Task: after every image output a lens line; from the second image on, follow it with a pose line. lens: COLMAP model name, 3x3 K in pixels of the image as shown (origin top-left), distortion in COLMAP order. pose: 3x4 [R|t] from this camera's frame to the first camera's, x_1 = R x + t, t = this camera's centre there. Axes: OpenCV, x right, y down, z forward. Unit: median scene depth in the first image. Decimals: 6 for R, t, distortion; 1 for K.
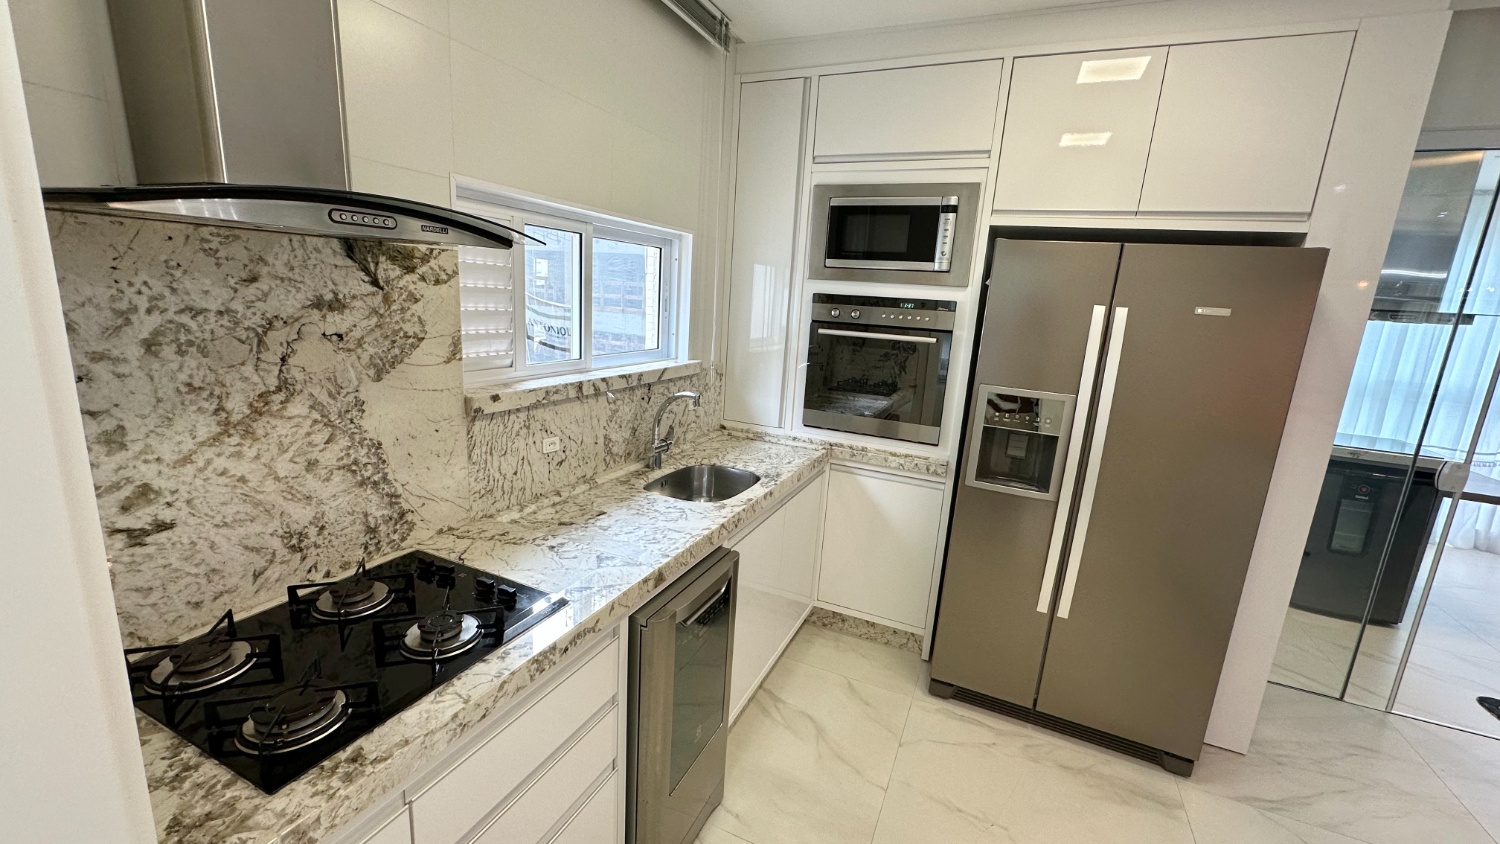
lens RADIAL K [[596.9, 0, 749.4], [0, 596.9, 418.9], [0, 0, 1]] dist [0.003935, 0.000183]
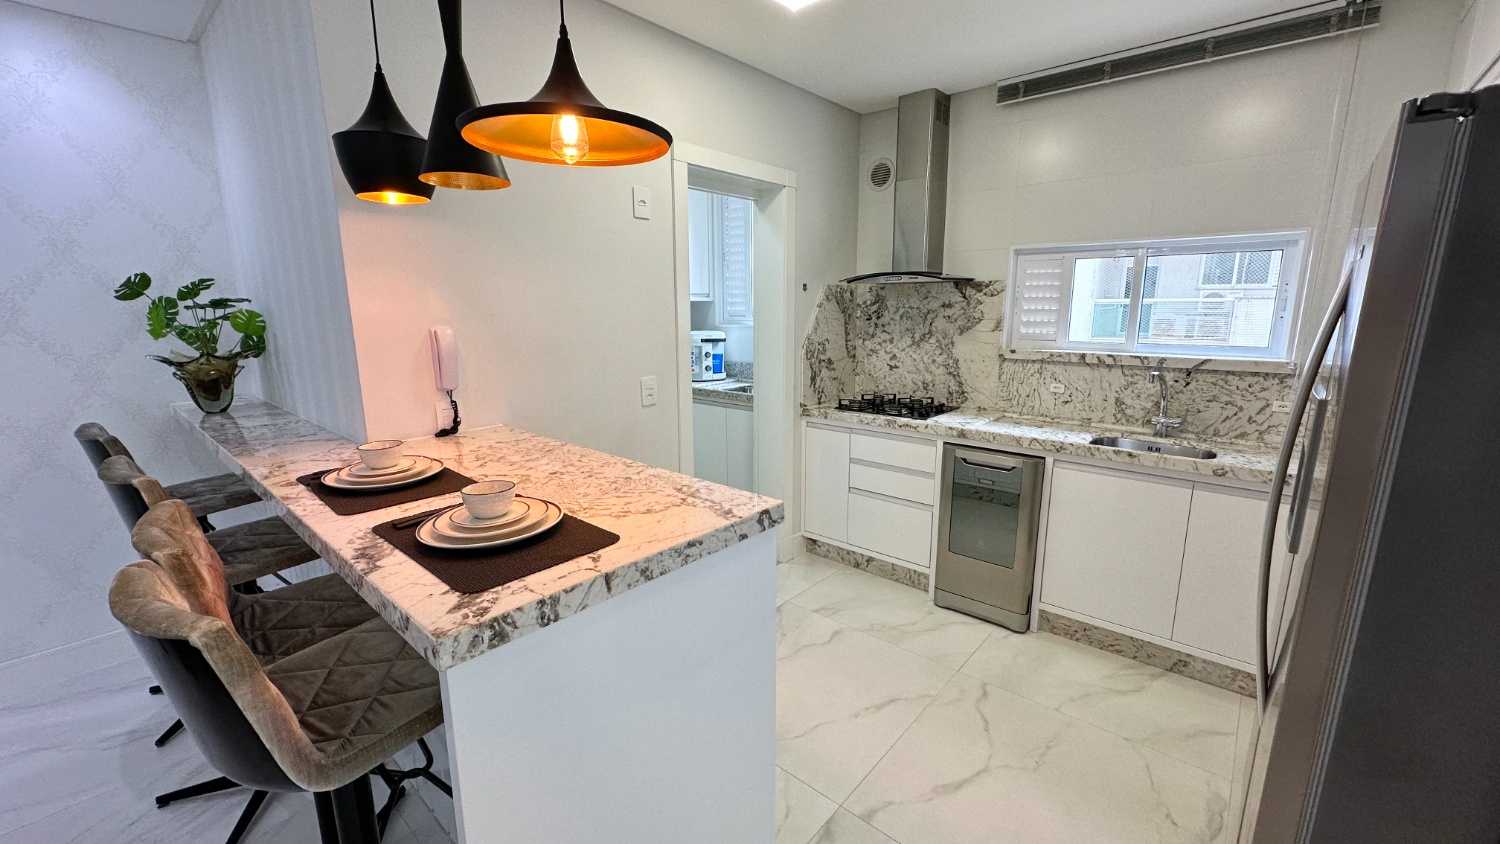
lens RADIAL K [[596.9, 0, 747.8], [0, 596.9, 426.9], [0, 0, 1]] dist [0.003935, 0.000183]
pose [[-0.285257, 0.139135, -0.948299, 2.058091], [-0.209549, 0.956417, 0.203360, -0.016069], [0.935264, 0.256725, -0.243669, 0.838600]]
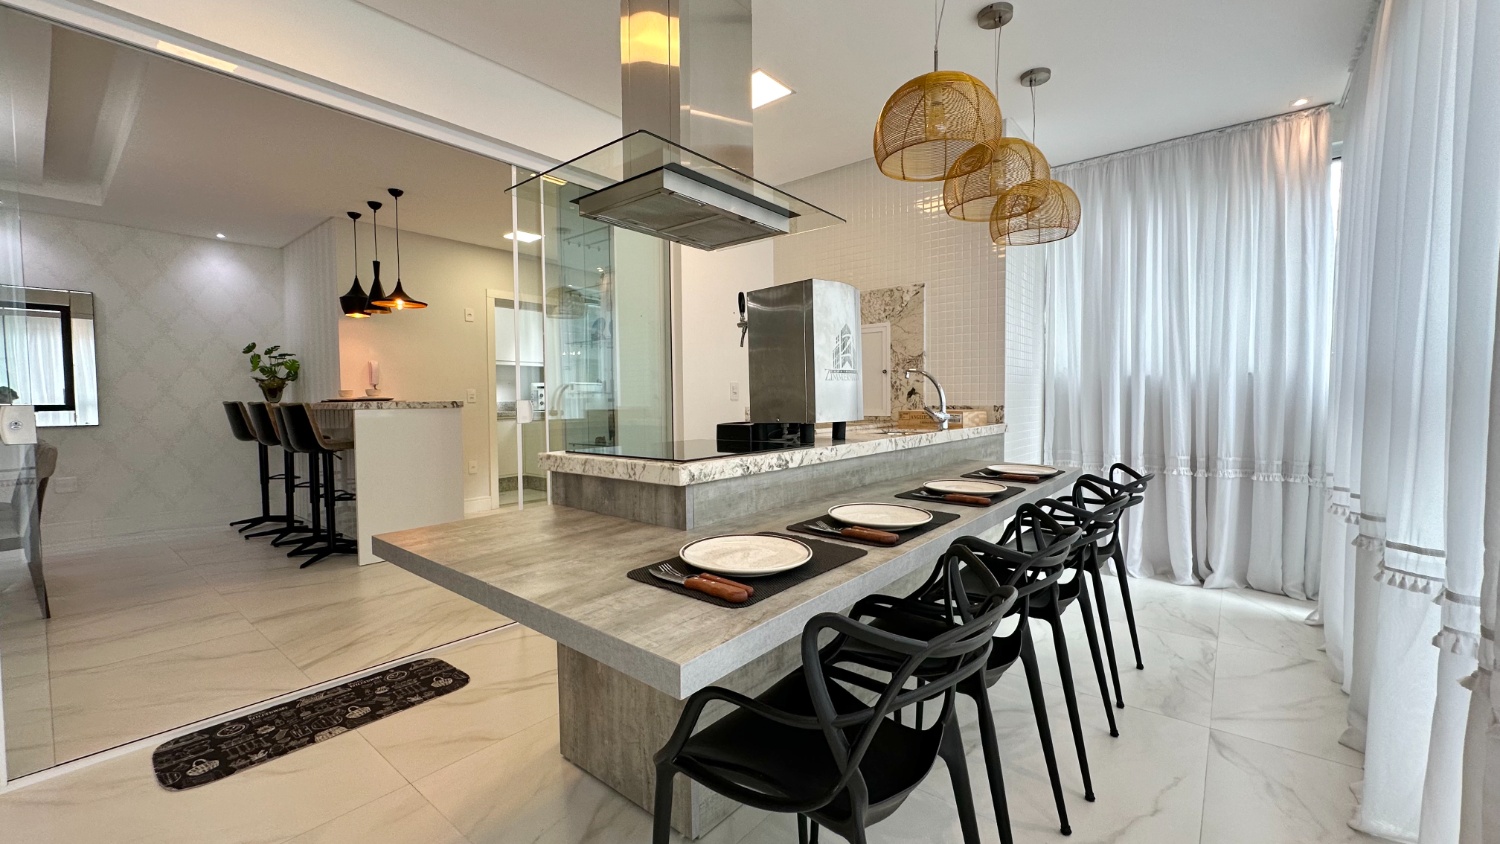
lens RADIAL K [[596.9, 0, 751.0], [0, 596.9, 422.3], [0, 0, 1]] dist [0.003935, 0.000183]
pose [[-0.256339, -0.018860, -0.966403, 4.006871], [-0.208085, 0.977444, 0.036119, -0.056492], [0.943923, 0.210353, -0.254481, 3.154512]]
